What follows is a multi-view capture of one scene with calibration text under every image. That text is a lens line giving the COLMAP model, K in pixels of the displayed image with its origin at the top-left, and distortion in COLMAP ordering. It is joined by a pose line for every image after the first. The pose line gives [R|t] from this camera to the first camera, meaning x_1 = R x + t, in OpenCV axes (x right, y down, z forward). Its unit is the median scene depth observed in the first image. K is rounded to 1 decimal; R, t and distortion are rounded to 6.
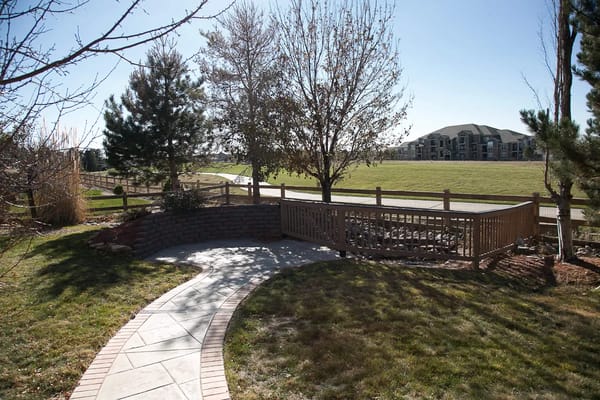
lens RADIAL K [[413.2, 0, 300.0], [0, 413.2, 200.0], [0, 0, 1]] dist [-0.038183, -0.000024]
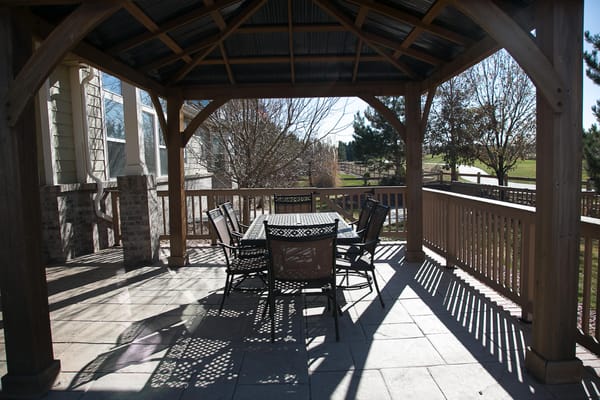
lens RADIAL K [[413.2, 0, 300.0], [0, 413.2, 200.0], [0, 0, 1]] dist [-0.038183, -0.000024]
pose [[0.821751, 0.058062, -0.566881, 0.241627], [-0.044143, 0.998292, 0.038259, 0.022460], [0.568135, -0.006416, 0.822910, -0.373861]]
